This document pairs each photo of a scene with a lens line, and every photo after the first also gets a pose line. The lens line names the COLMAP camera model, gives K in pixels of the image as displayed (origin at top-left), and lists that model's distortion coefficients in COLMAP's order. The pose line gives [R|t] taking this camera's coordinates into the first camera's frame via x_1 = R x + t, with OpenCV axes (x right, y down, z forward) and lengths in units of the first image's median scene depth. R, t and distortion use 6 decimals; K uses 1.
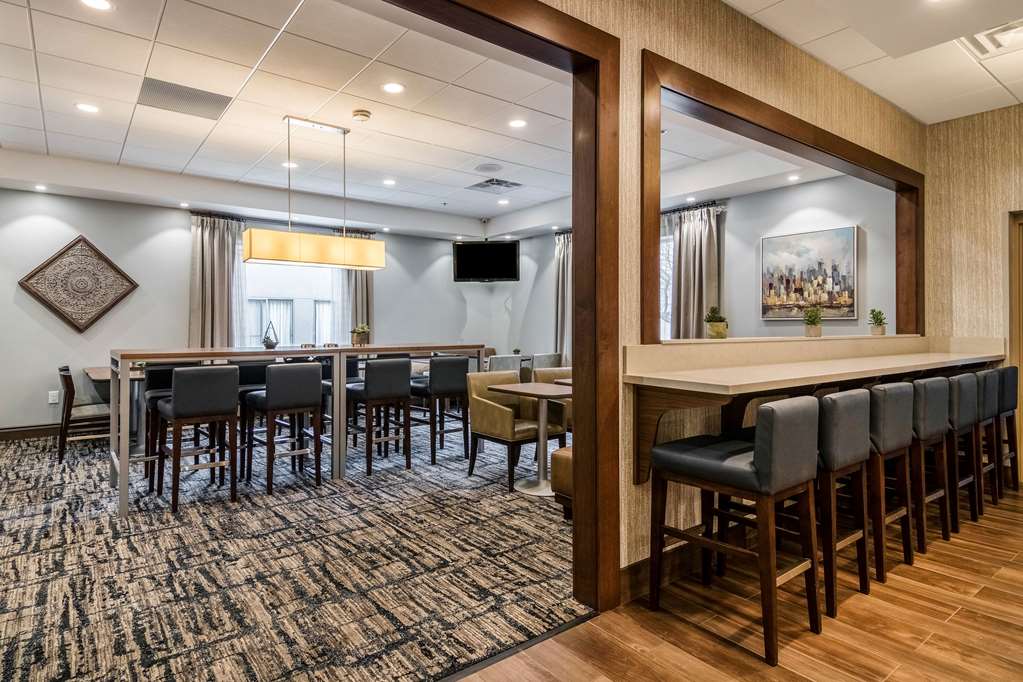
lens RADIAL K [[538.0, 0, 511.5], [0, 538.0, 341.0], [0, 0, 1]] dist [0.023073, -0.000578]
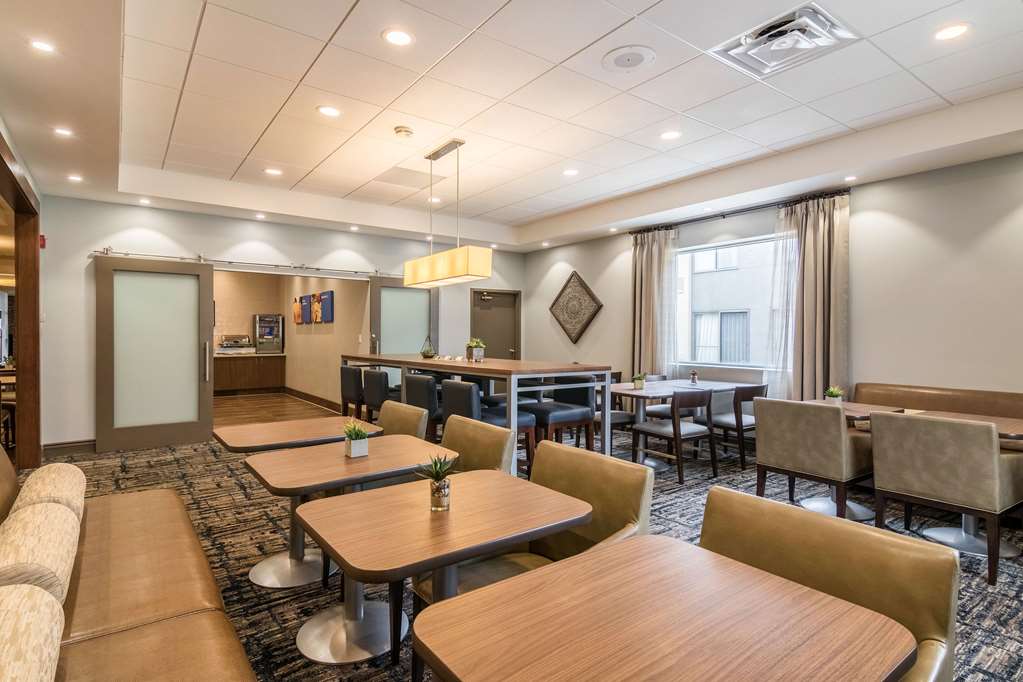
lens RADIAL K [[538.0, 0, 511.5], [0, 538.0, 341.0], [0, 0, 1]] dist [0.023073, -0.000578]
pose [[-0.067874, 0.017552, -0.997539, 0.544625], [-0.037559, 0.999092, 0.020135, -0.043859], [0.996987, 0.038833, -0.067153, 0.953694]]
